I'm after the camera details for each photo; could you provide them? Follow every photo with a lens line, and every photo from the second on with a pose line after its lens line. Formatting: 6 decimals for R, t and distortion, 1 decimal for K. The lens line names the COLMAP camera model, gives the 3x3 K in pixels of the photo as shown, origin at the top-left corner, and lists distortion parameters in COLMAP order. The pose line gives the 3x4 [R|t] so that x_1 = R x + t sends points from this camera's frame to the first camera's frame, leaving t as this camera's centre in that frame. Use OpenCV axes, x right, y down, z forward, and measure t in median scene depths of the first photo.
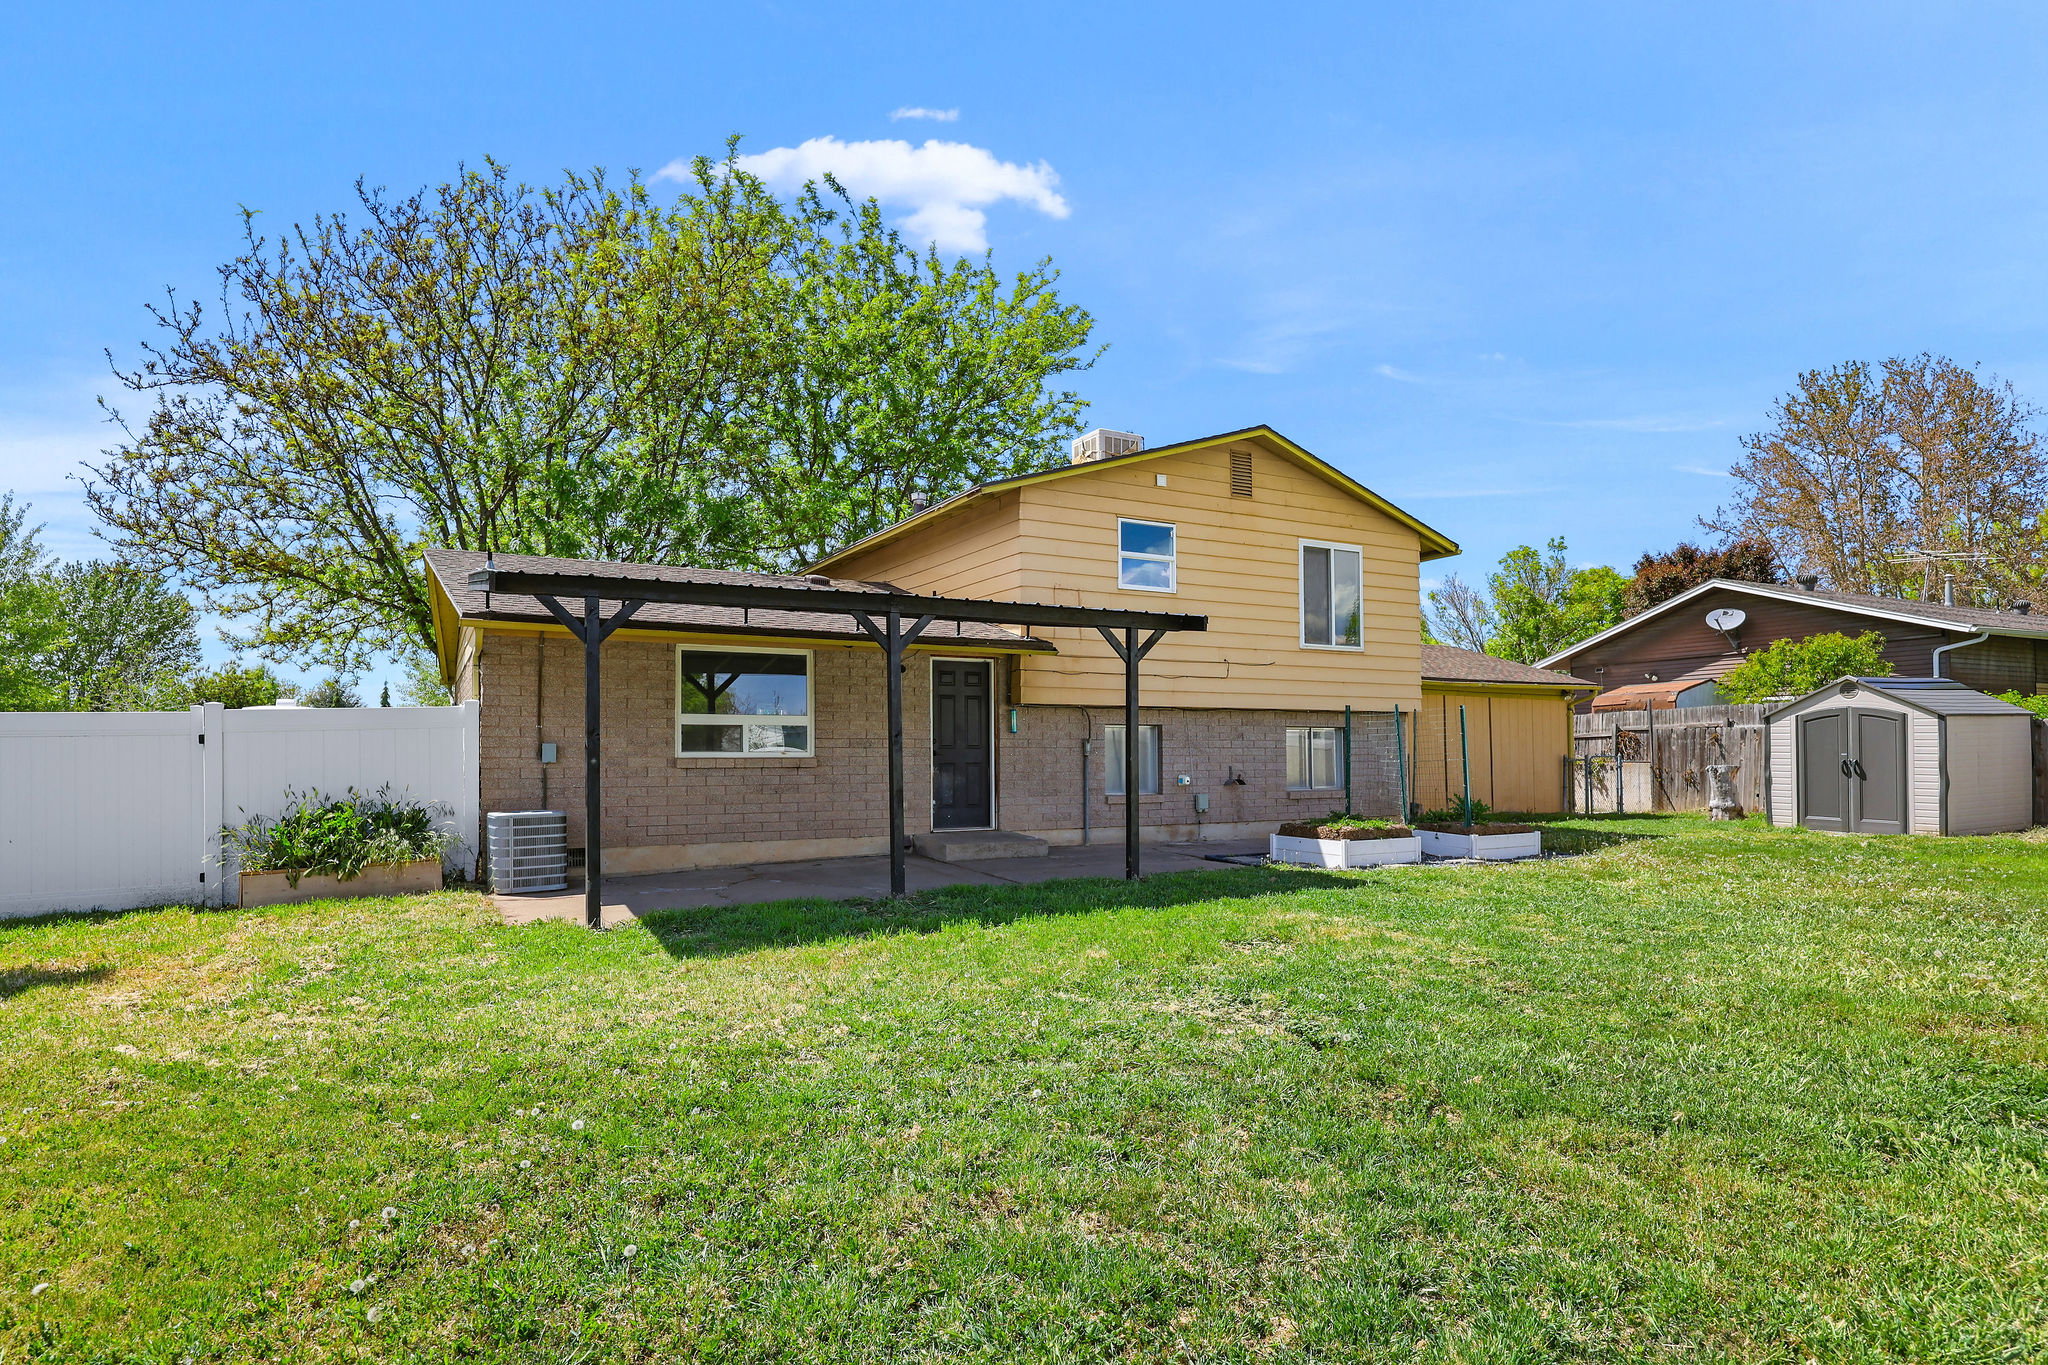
lens RADIAL K [[1125.5, 0, 1032.1], [0, 1125.5, 718.9], [0, 0, 1]] dist [0.006524, 0.001021]
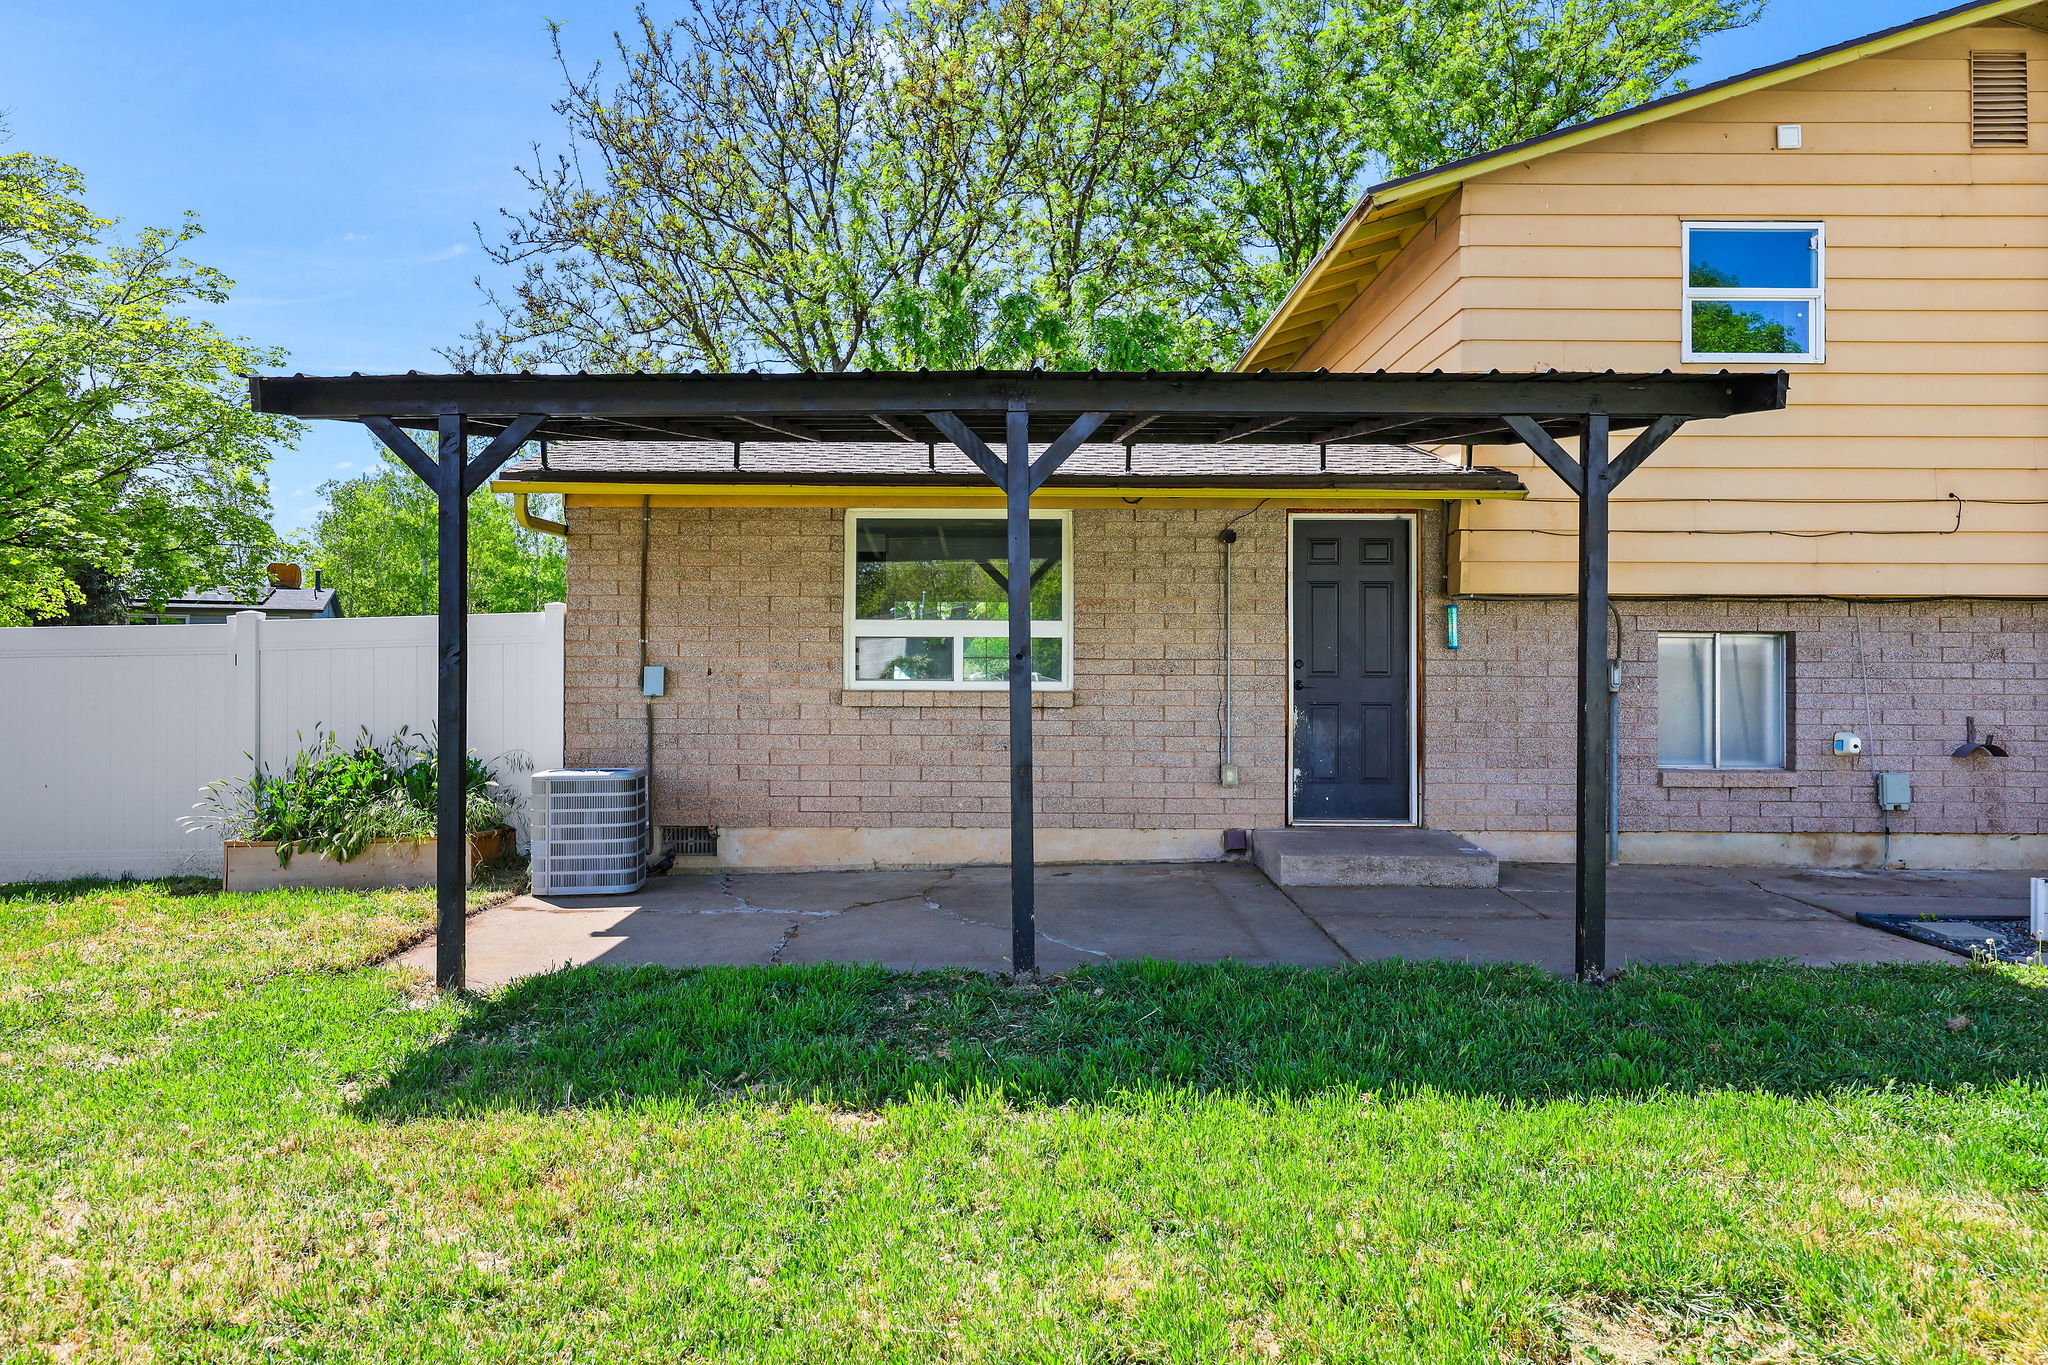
lens RADIAL K [[1381.2, 0, 1025.6], [0, 1381.2, 654.8], [0, 0, 1]] dist [0.005328, -0.001785]
pose [[0.870392, 0.000197, -0.492359, 0.136164], [0.008553, 0.999843, 0.015521, 0.003464], [0.492285, -0.017721, 0.870254, 0.337363]]
